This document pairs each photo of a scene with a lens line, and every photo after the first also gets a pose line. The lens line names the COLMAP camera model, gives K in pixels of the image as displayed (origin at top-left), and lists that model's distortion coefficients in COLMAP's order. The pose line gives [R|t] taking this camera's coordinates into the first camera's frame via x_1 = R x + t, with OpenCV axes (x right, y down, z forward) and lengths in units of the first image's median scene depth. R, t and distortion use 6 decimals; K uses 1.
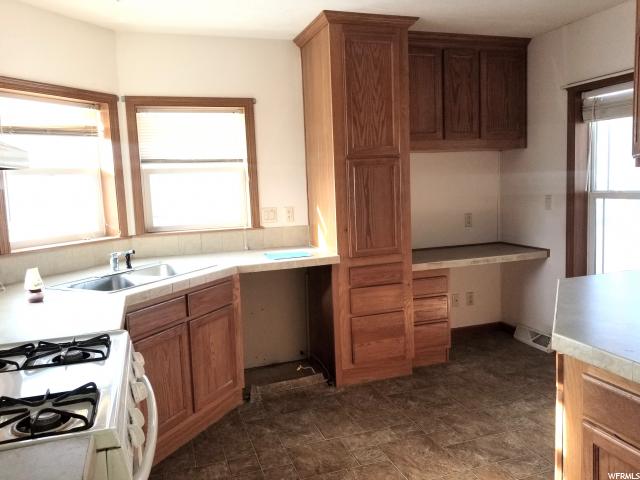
lens RADIAL K [[497.7, 0, 321.1], [0, 497.7, 234.9], [0, 0, 1]] dist [0.081808, -0.127178]
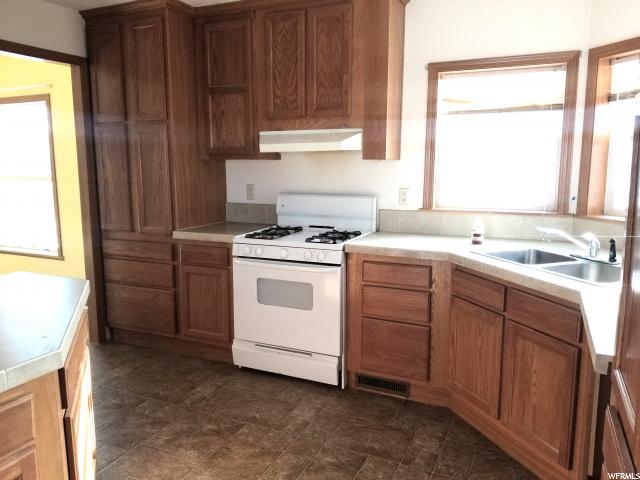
lens RADIAL K [[497.7, 0, 321.1], [0, 497.7, 234.9], [0, 0, 1]] dist [0.081808, -0.127178]
pose [[-0.692740, 0.142181, -0.707033, 0.436546], [-0.046310, 0.969580, 0.240352, -0.126594], [0.719699, 0.199245, -0.665083, 1.056546]]
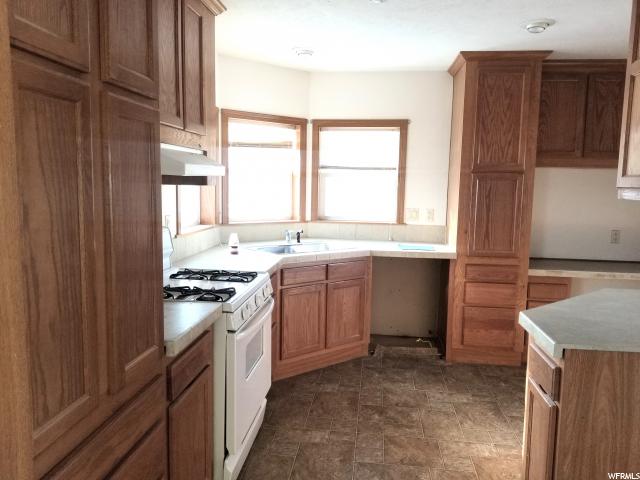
lens RADIAL K [[497.7, 0, 321.1], [0, 497.7, 234.9], [0, 0, 1]] dist [0.081808, -0.127178]
pose [[0.903646, 0.102887, -0.415739, 0.233219], [-0.100831, 0.994538, 0.026962, -0.000075], [0.416242, 0.017555, 0.909084, -0.231160]]
